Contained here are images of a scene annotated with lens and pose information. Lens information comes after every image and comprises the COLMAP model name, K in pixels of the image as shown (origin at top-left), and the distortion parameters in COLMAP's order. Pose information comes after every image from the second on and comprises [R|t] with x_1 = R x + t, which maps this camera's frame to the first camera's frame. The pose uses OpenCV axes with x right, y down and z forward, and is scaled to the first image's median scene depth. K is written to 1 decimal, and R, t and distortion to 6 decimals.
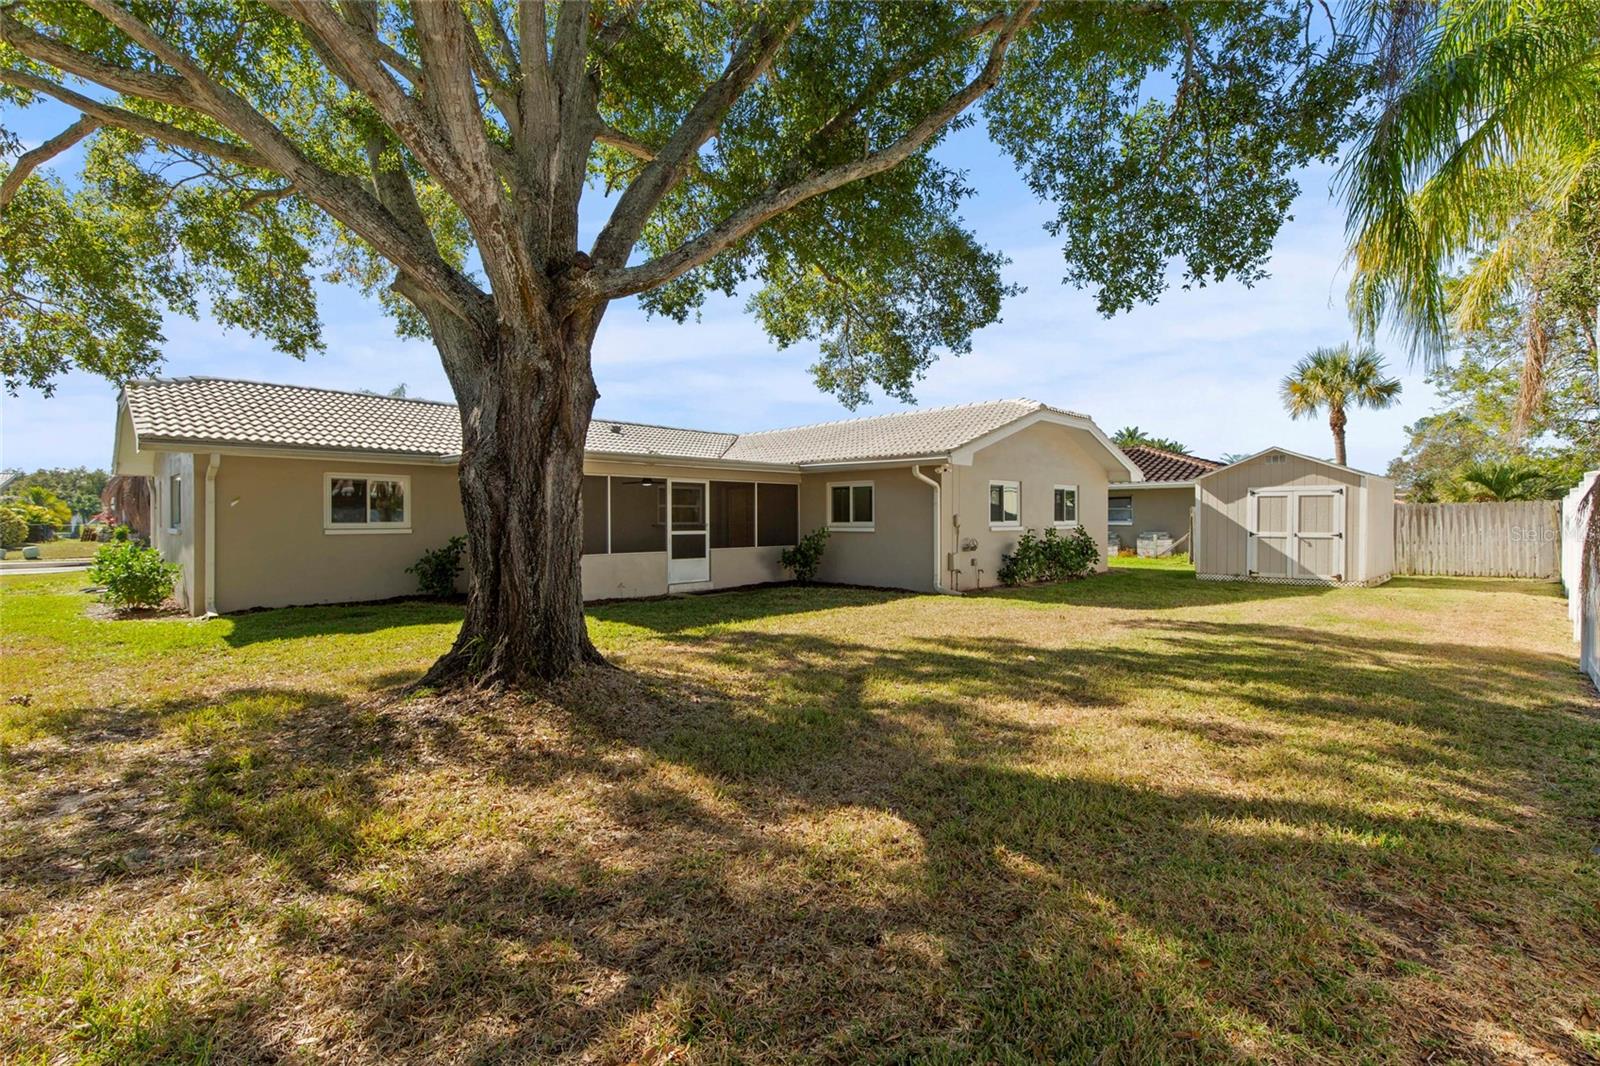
lens RADIAL K [[722.2, 0, 808.0], [0, 722.2, 527.2], [0, 0, 1]] dist [0.006072, -0.000928]
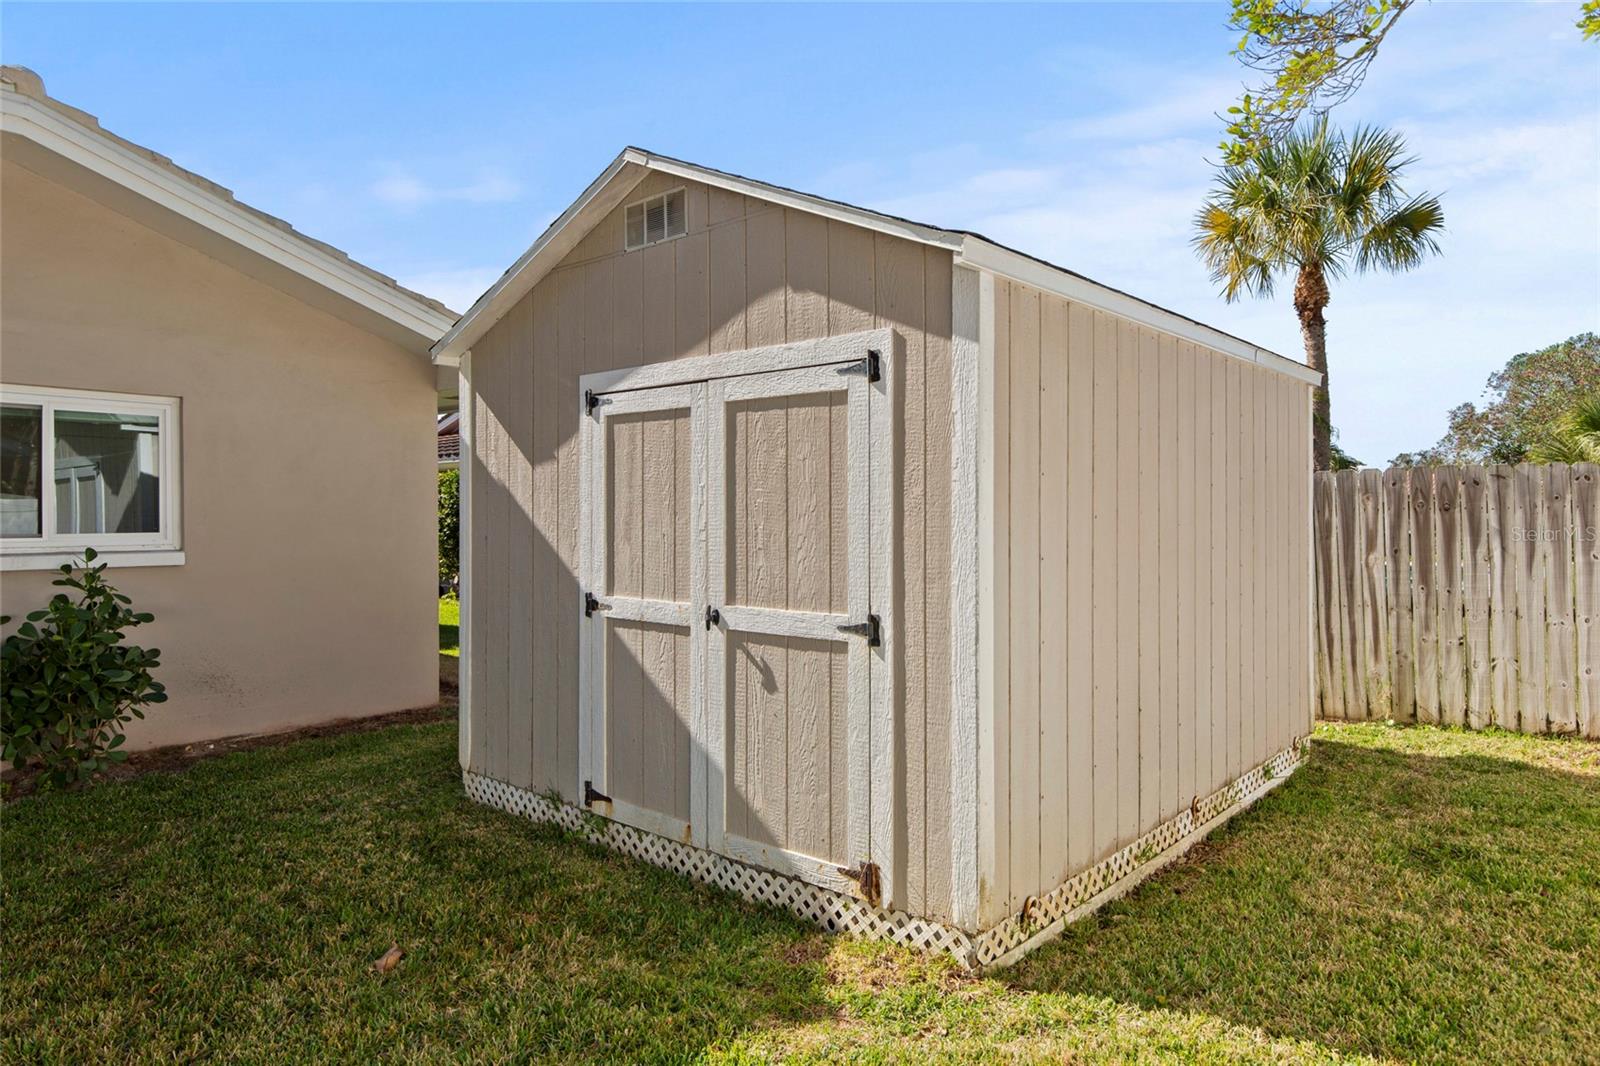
lens RADIAL K [[1002.0, 0, 798.5], [0, 1002.0, 523.2], [0, 0, 1]] dist [0.004353, 0.002669]
pose [[0.997446, -0.004862, 0.071266, 0.639415], [0.005400, 0.999958, -0.007356, -0.010677], [-0.071227, 0.007722, 0.997430, 0.702887]]
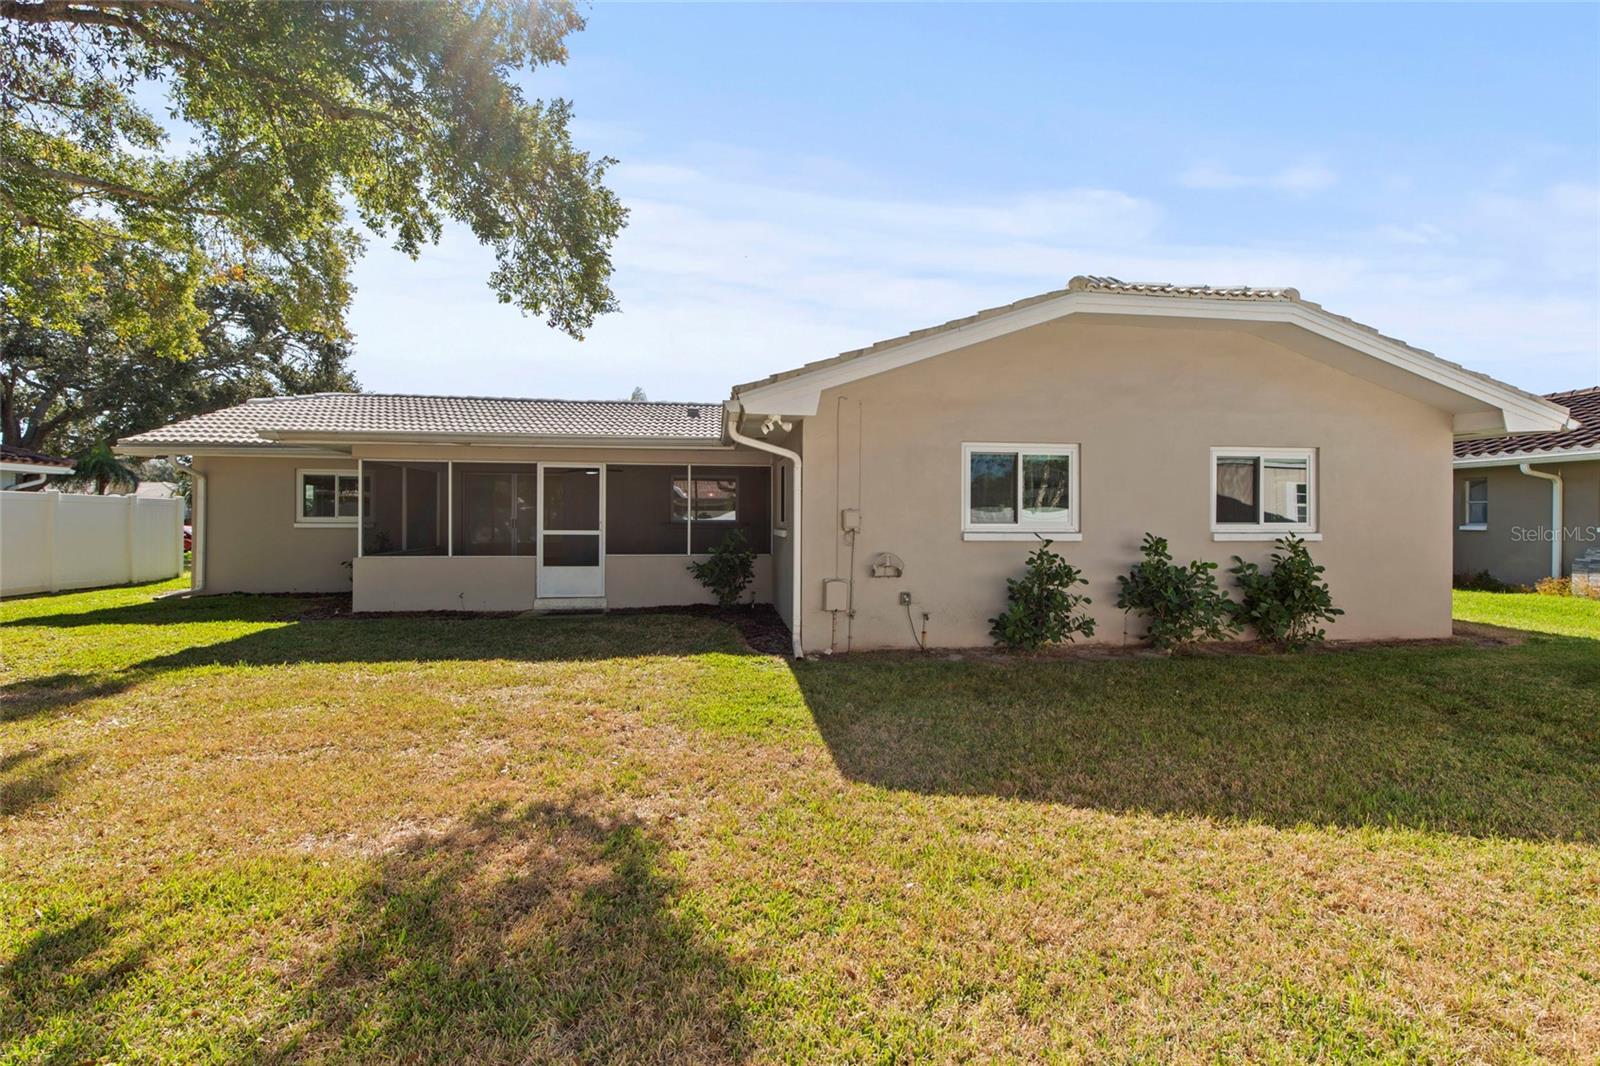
lens RADIAL K [[722.2, 0, 798.9], [0, 722.2, 526.4], [0, 0, 1]] dist [0.006072, -0.000928]
pose [[0.784899, 0.015452, -0.619431, 0.504843], [-0.013919, 0.999876, 0.007305, -0.008303], [0.619467, 0.002888, 0.785017, 0.542188]]
